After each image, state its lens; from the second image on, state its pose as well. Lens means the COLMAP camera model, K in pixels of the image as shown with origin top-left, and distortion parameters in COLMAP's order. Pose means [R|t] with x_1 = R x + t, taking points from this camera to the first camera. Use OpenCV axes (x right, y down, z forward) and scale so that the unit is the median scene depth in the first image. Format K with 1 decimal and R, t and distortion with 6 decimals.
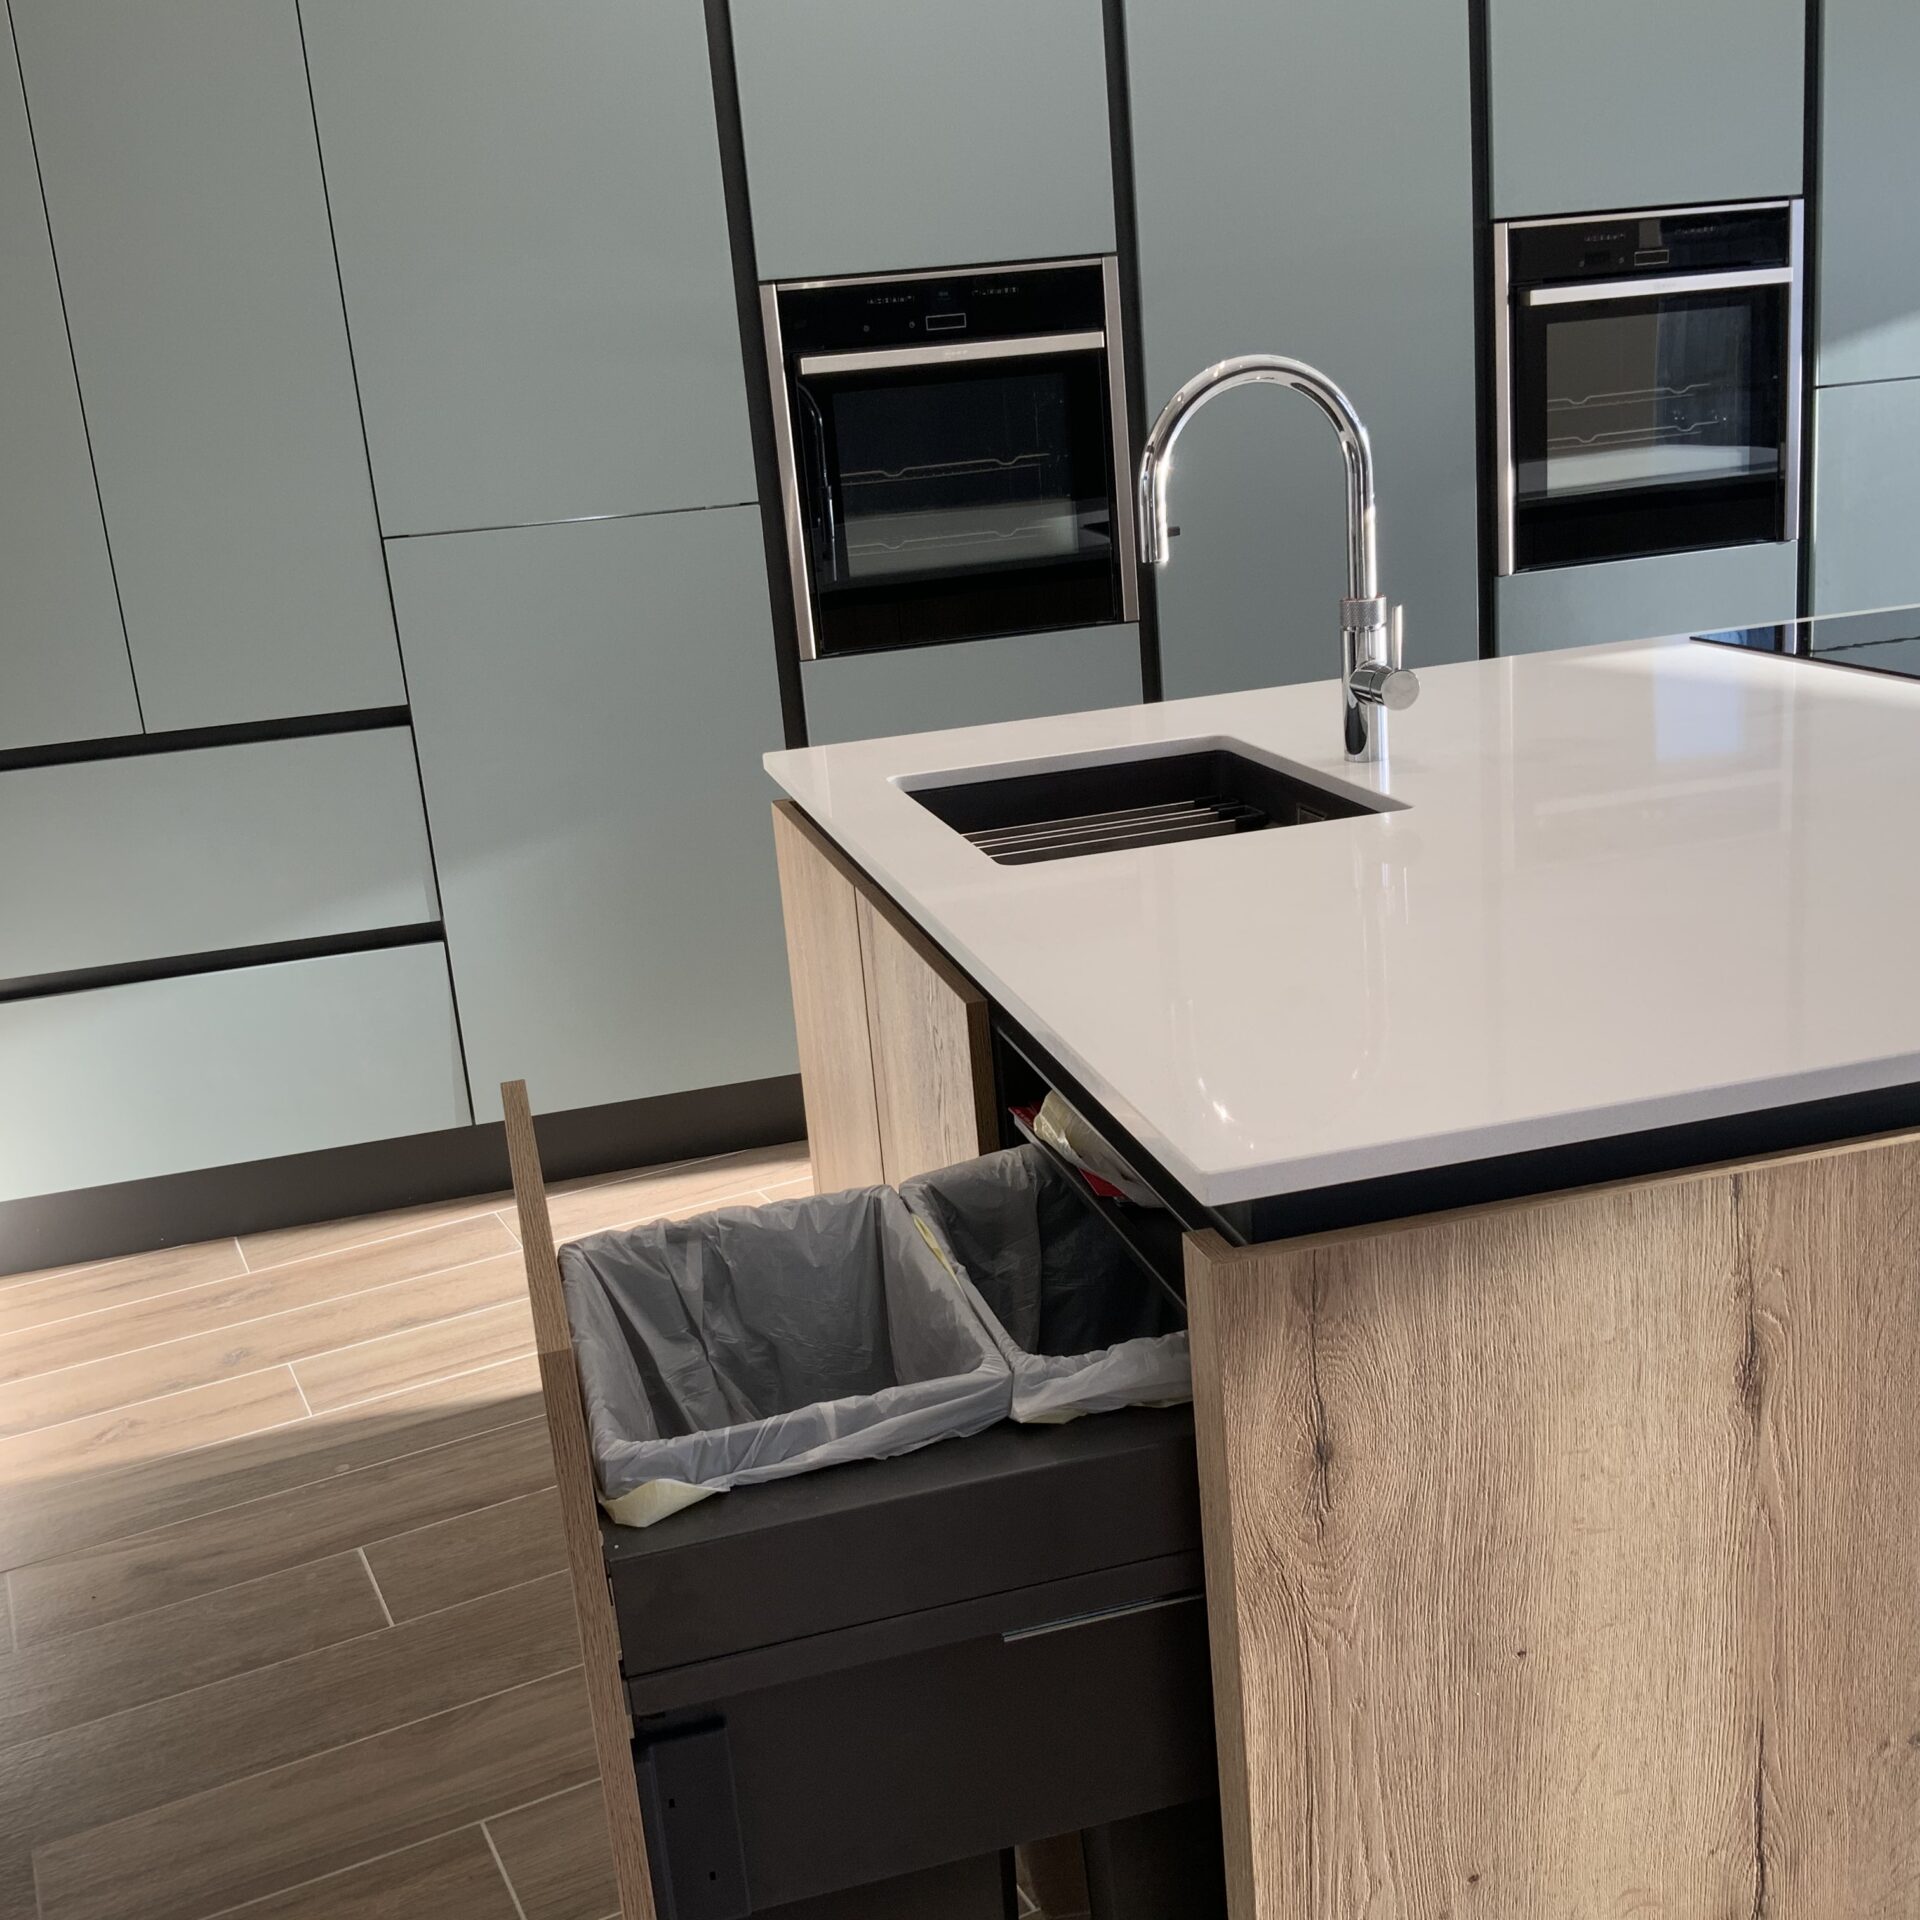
lens RADIAL K [[2228.8, 0, 960.0], [0, 2228.8, 960.0], [0, 0, 1]] dist [-0.002420, -0.048922]
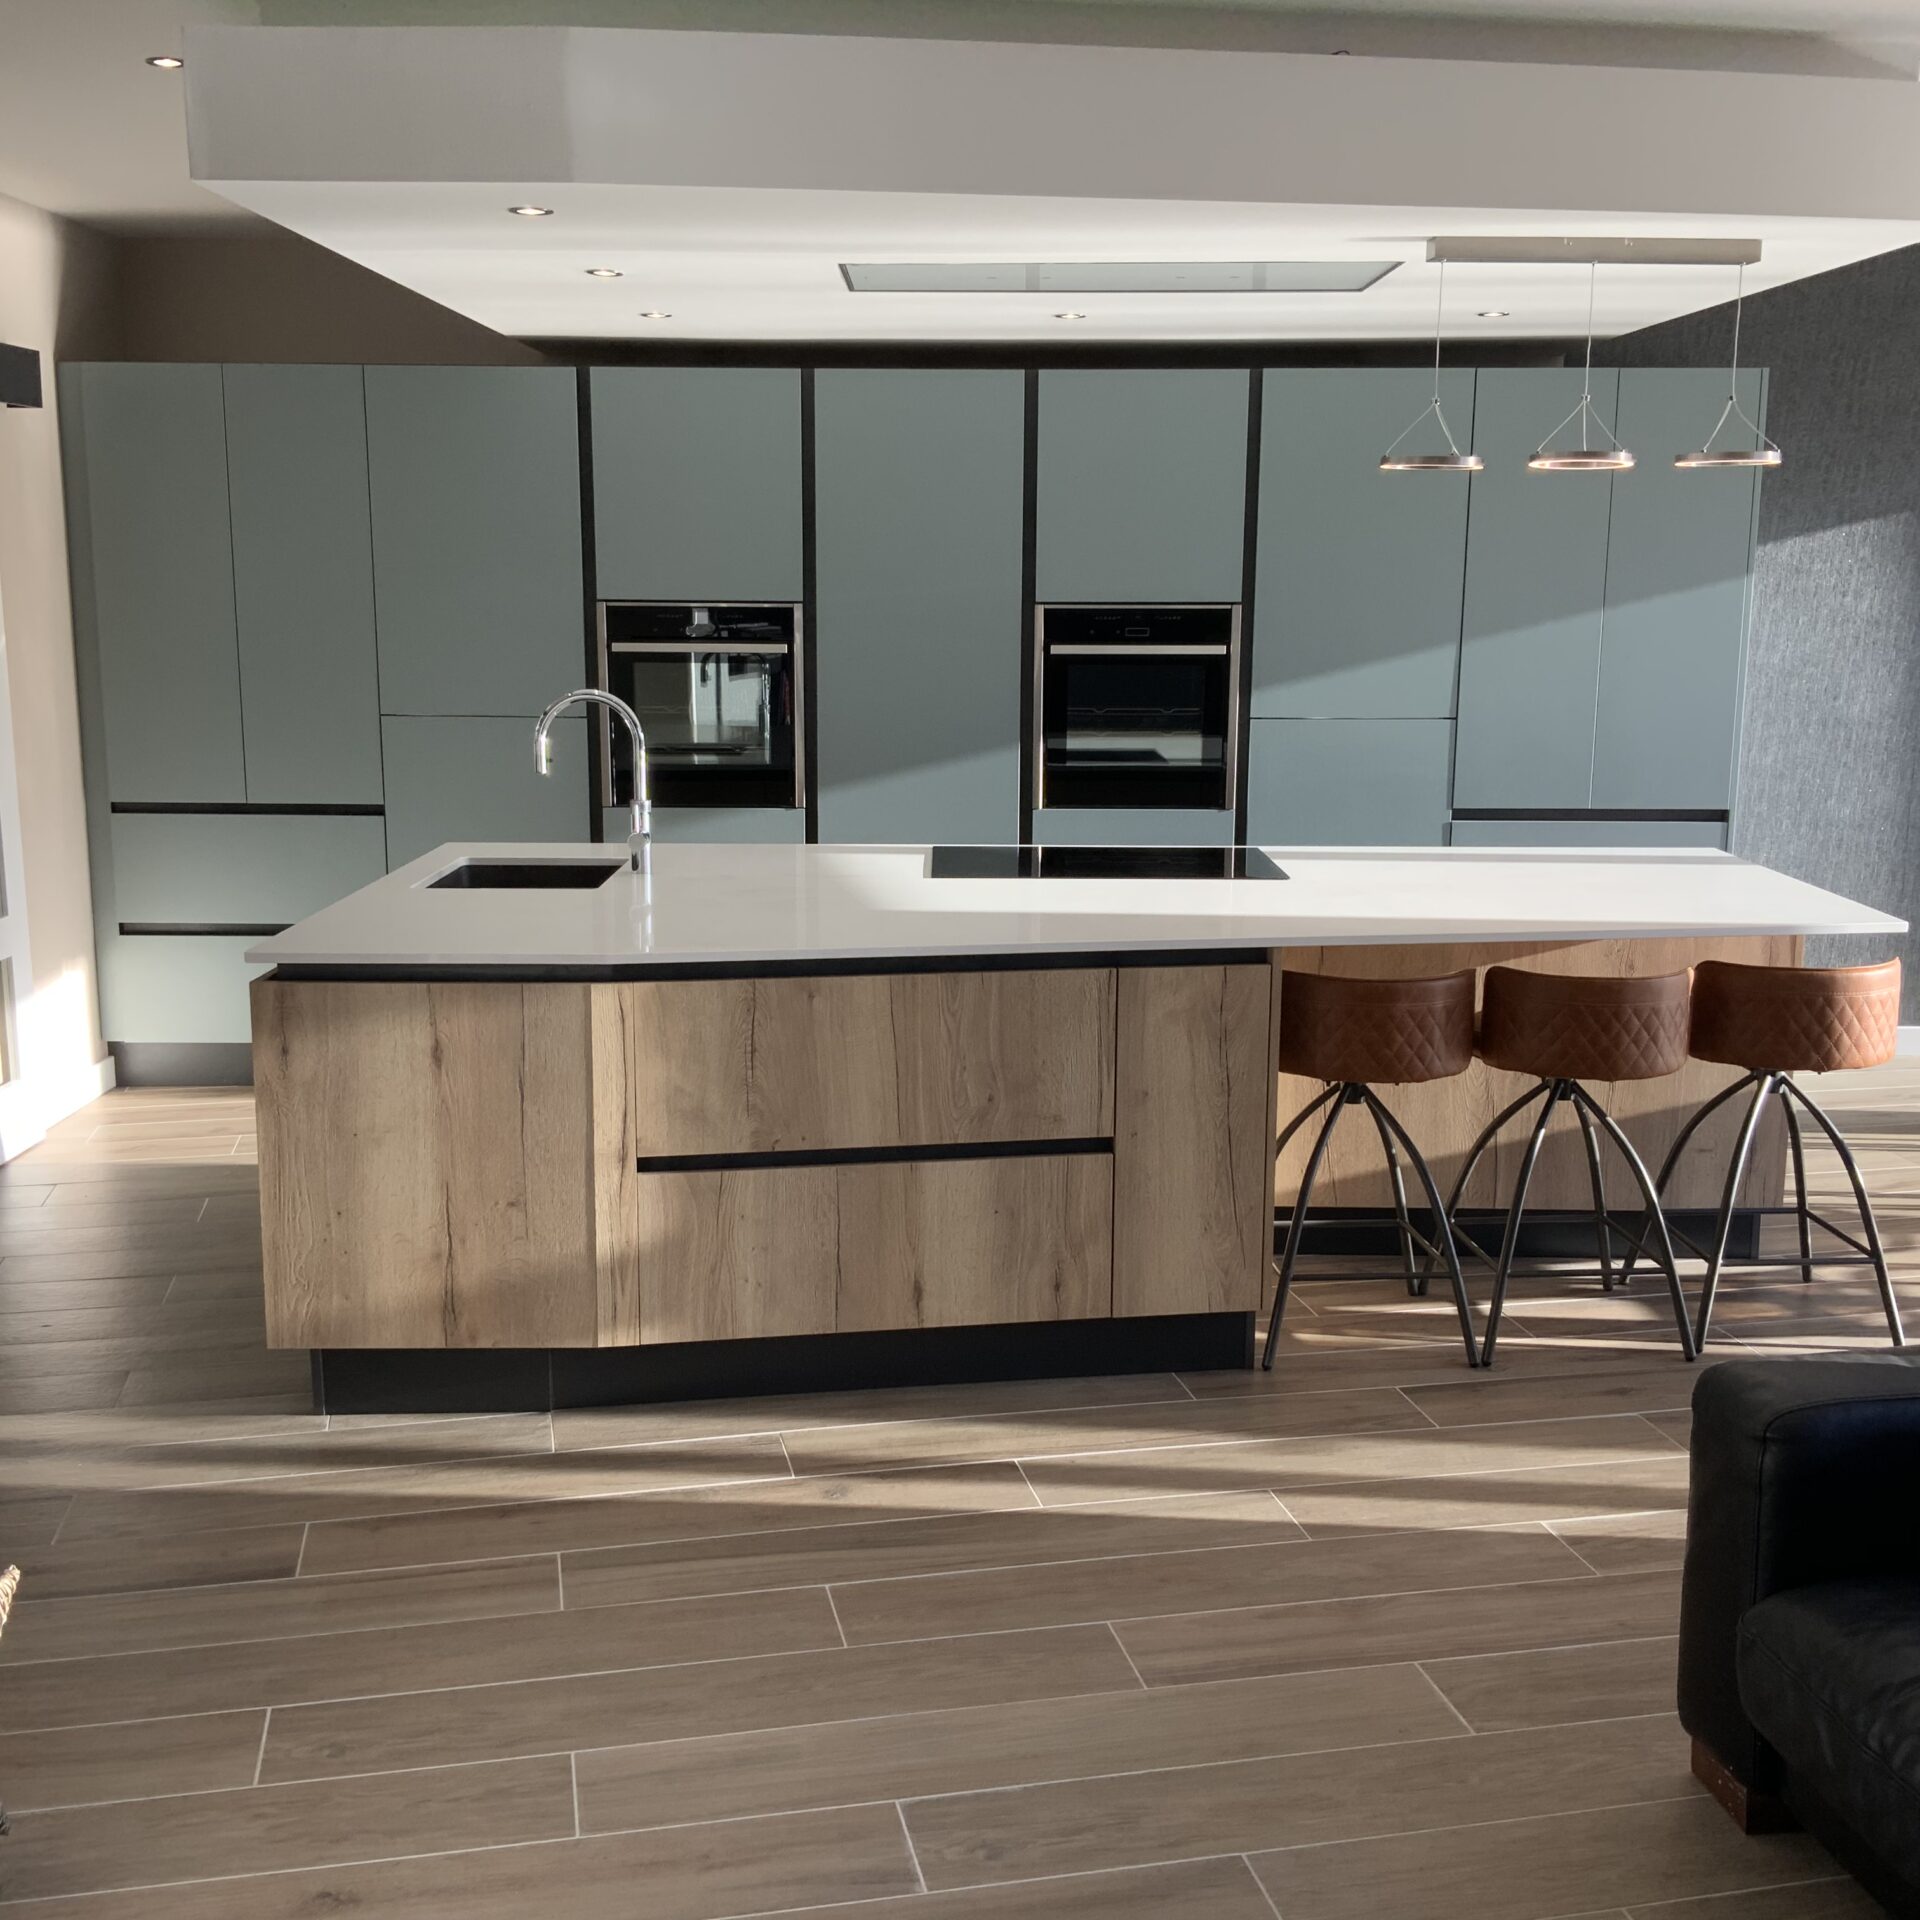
lens RADIAL K [[2127.5, 0, 960.0], [0, 2127.5, 960.0], [0, 0, 1]] dist [0.005974, -0.001037]
pose [[0.971503, 0.133597, -0.195789, 0.605288], [-0.147578, 0.987314, -0.058585, 0.046816], [0.185478, 0.085809, 0.978895, -0.652488]]
